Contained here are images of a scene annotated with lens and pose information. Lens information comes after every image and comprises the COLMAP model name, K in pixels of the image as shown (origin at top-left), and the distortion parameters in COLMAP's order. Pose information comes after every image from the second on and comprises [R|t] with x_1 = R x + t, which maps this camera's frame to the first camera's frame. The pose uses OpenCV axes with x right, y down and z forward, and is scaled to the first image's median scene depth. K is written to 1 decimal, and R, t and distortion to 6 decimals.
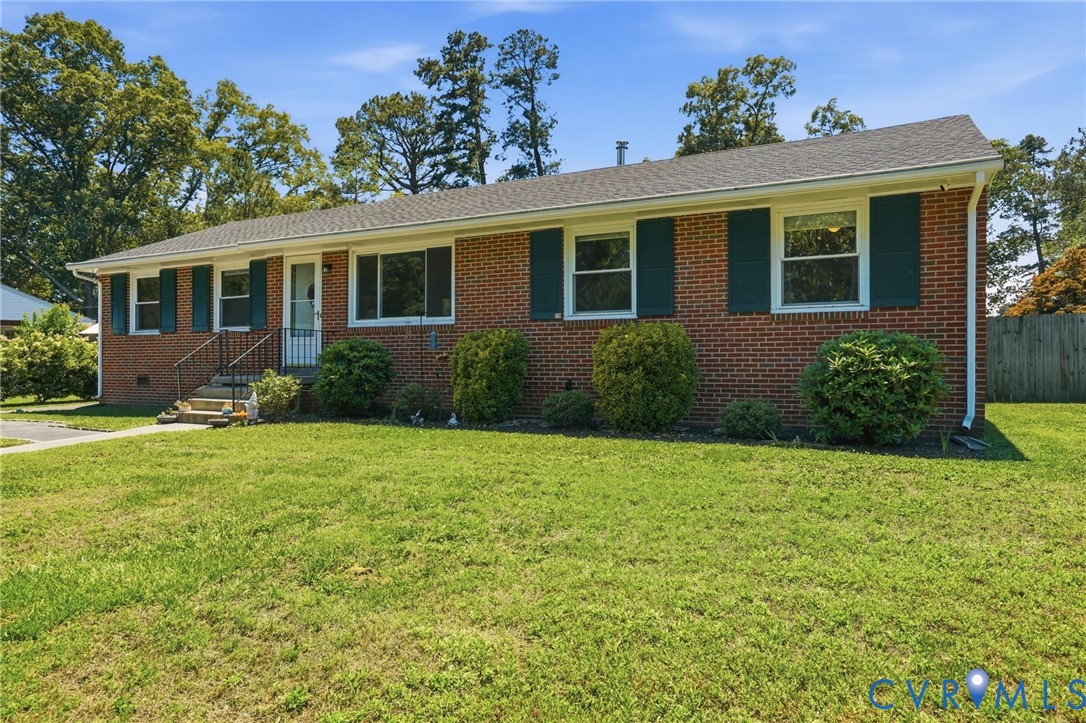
lens RADIAL K [[697.3, 0, 543.0], [0, 697.3, 361.5], [0, 0, 1]] dist [-0.001374, -0.000257]
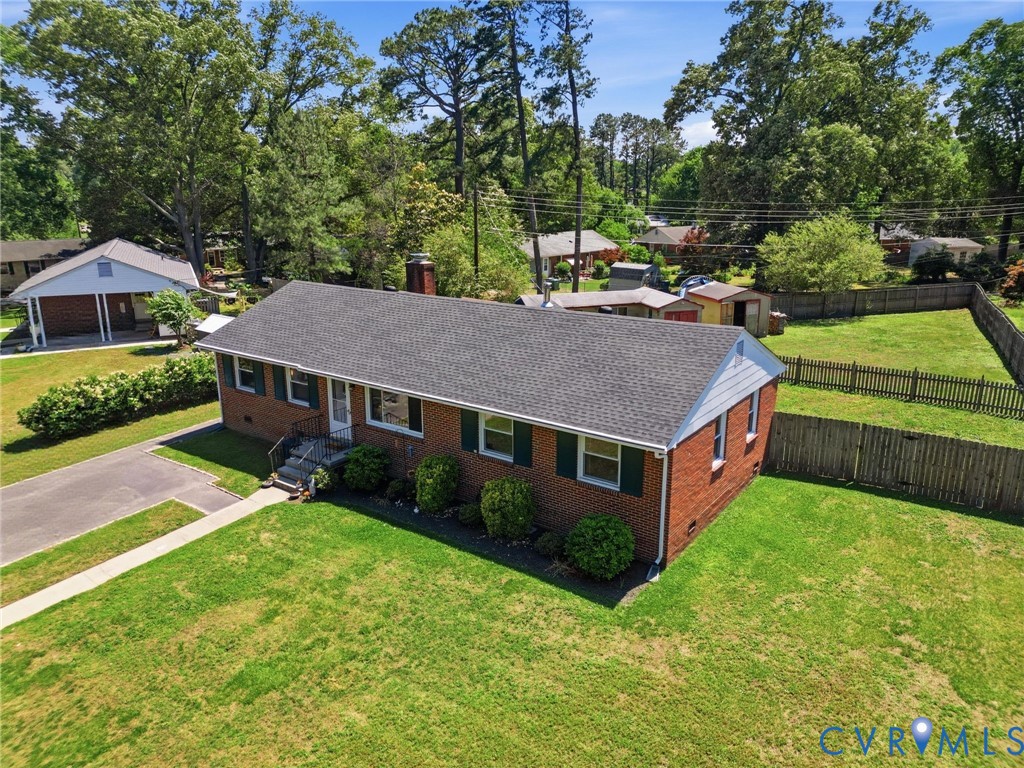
lens RADIAL K [[705.4, 0, 512.0], [0, 705.4, 384.0], [0, 0, 1]] dist [0.080505, 0.000012]
pose [[0.988110, 0.038333, -0.148890, 0.271190], [0.004660, 0.960506, 0.278222, -0.527350], [0.153675, -0.275608, 0.948907, -0.453992]]
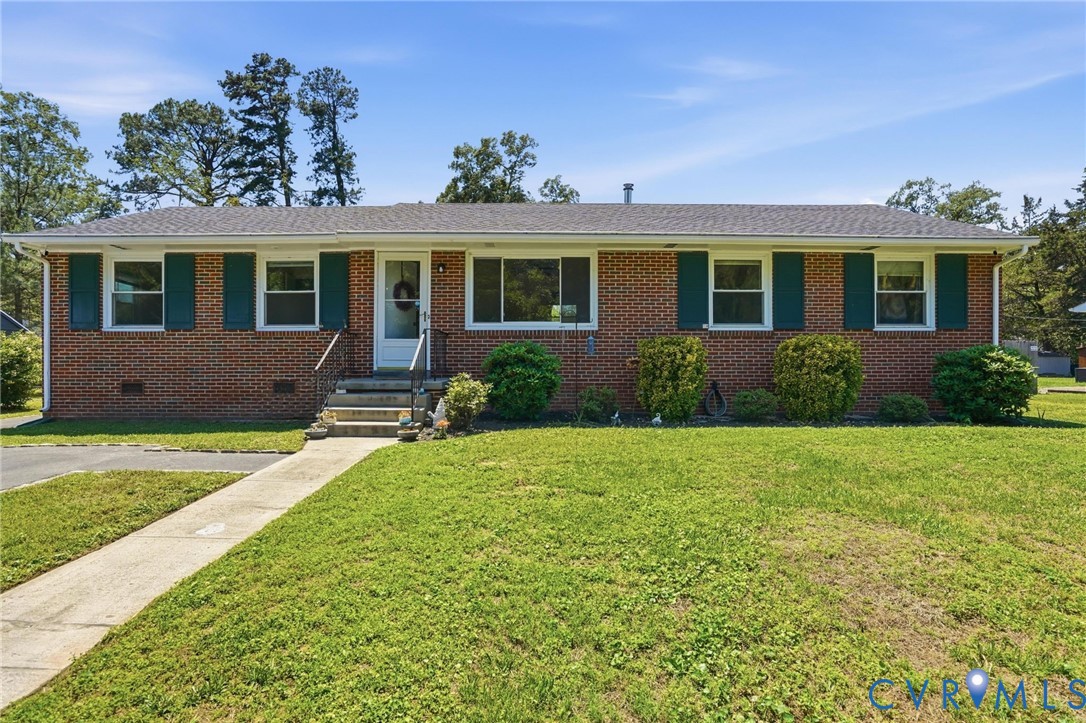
lens RADIAL K [[552.1, 0, 539.2], [0, 552.1, 375.6], [0, 0, 1]] dist [-0.026250, 0.001182]
pose [[0.879516, -0.006513, 0.475825, -0.482077], [-0.000819, 0.999884, 0.015199, 0.002511], [-0.475869, -0.013758, 0.879408, 0.231591]]
